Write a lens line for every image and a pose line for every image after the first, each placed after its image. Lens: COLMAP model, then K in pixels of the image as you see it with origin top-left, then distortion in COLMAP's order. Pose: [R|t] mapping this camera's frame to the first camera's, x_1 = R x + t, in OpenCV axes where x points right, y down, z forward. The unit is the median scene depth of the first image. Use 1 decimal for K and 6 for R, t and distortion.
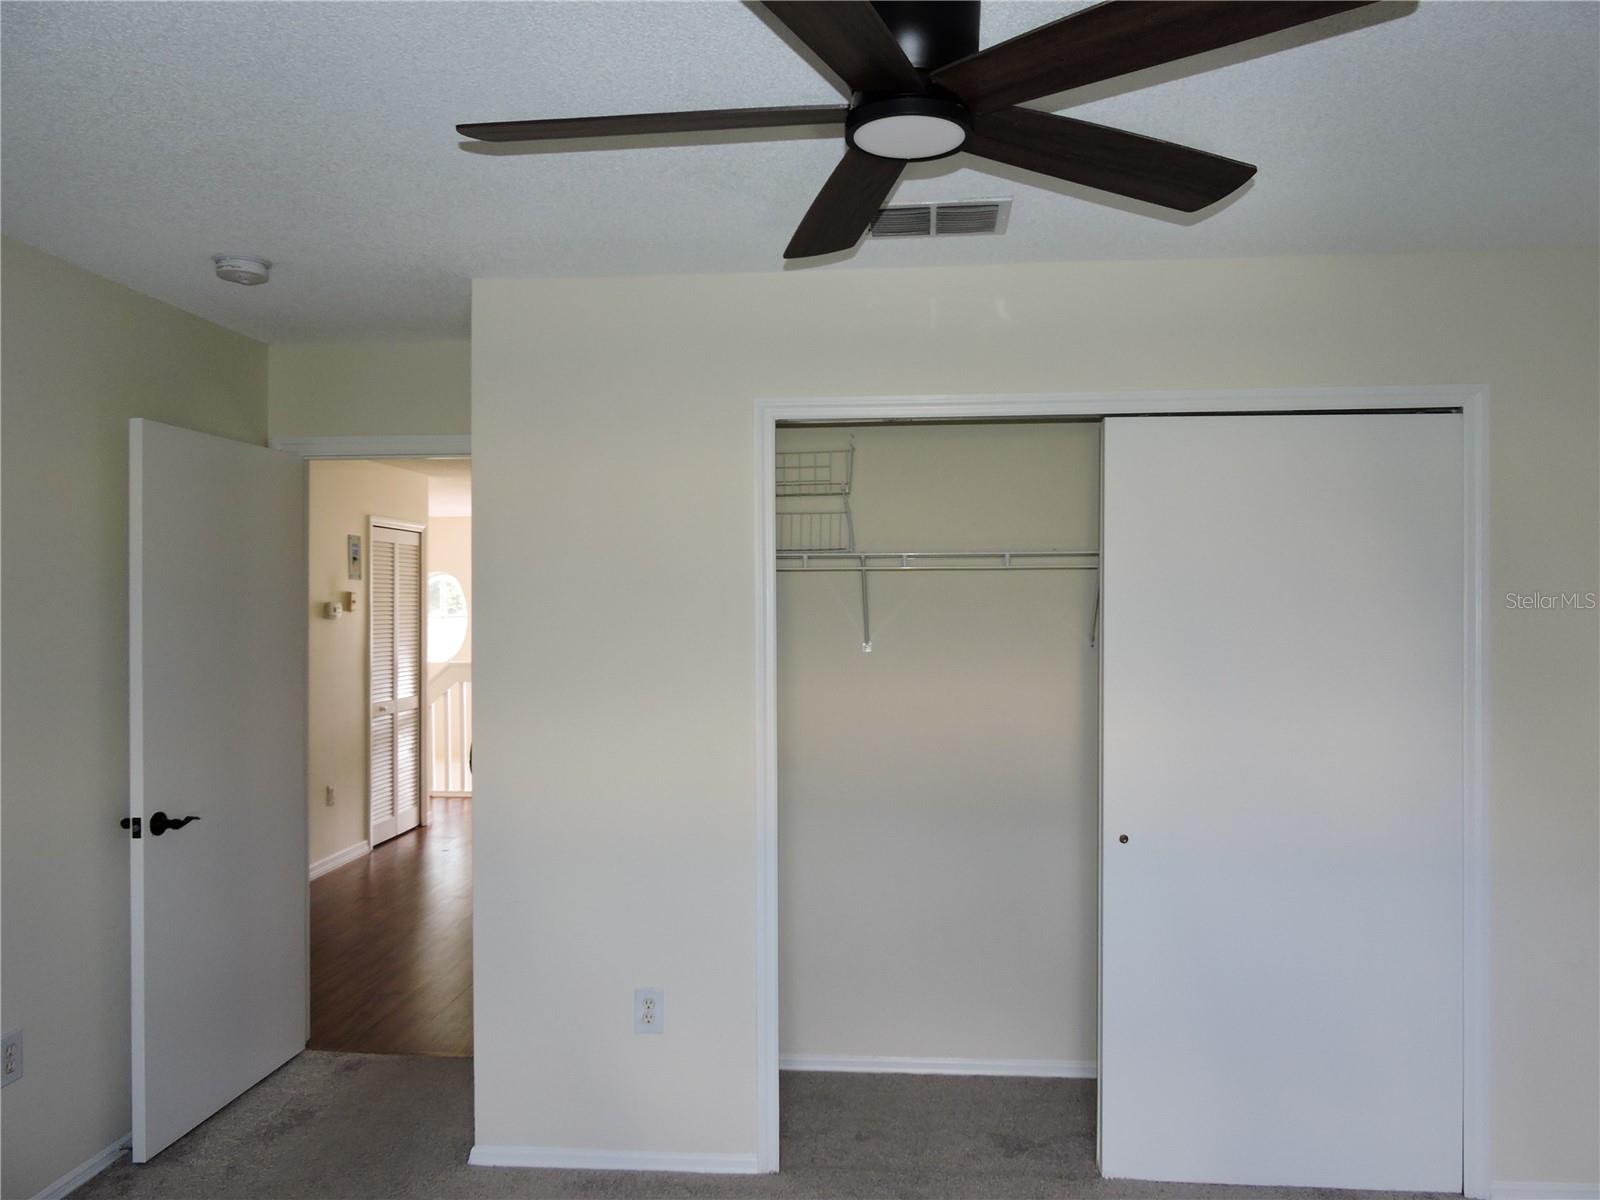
lens RADIAL K [[1188.9, 0, 800.0], [0, 1188.9, 600.0], [0, 0, 1]] dist [0.001947, 0.002608]
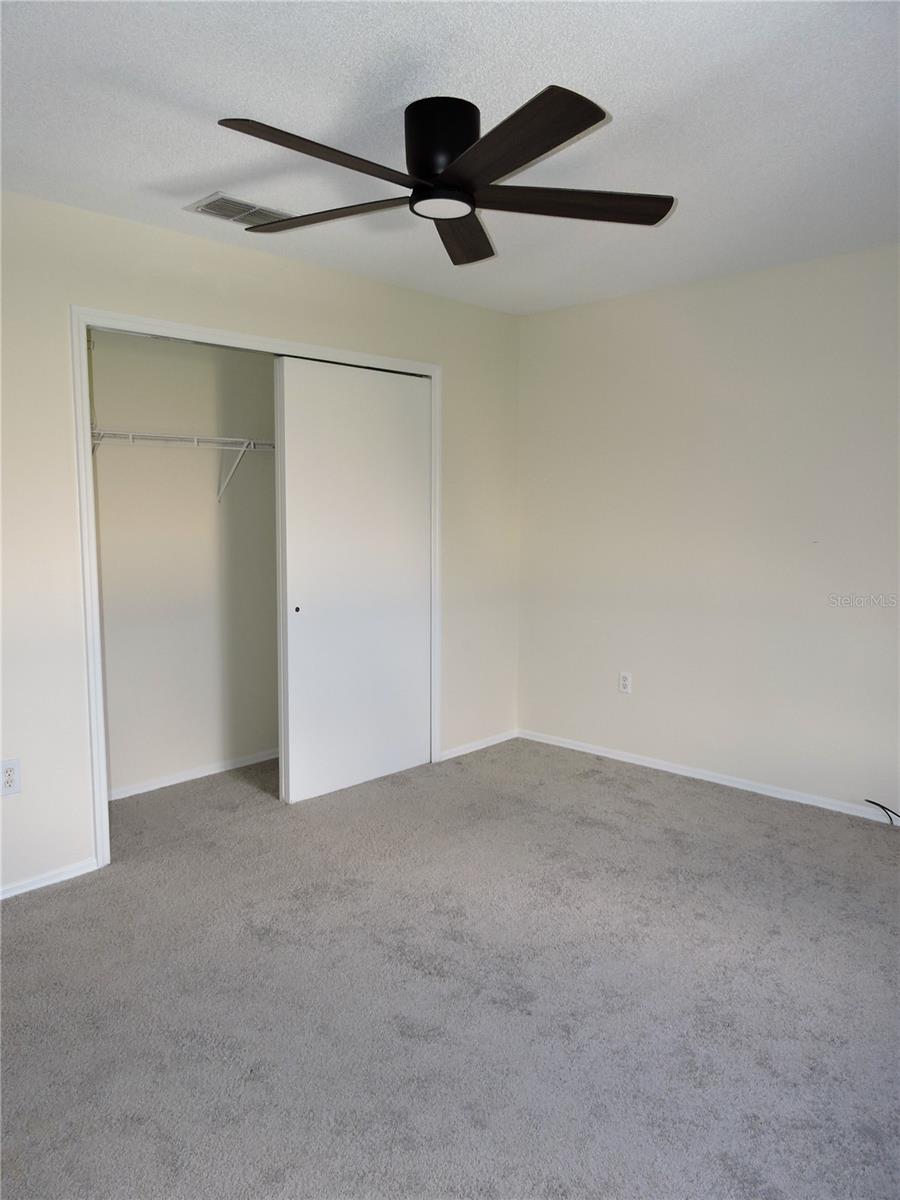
lens RADIAL K [[891.6, 0, 450.0], [0, 891.6, 600.0], [0, 0, 1]] dist [0.001947, 0.002608]
pose [[0.613359, -0.082590, 0.785474, -0.588463], [0.005829, 0.994964, 0.100065, 0.058937], [-0.789783, -0.056798, 0.610752, 0.036359]]
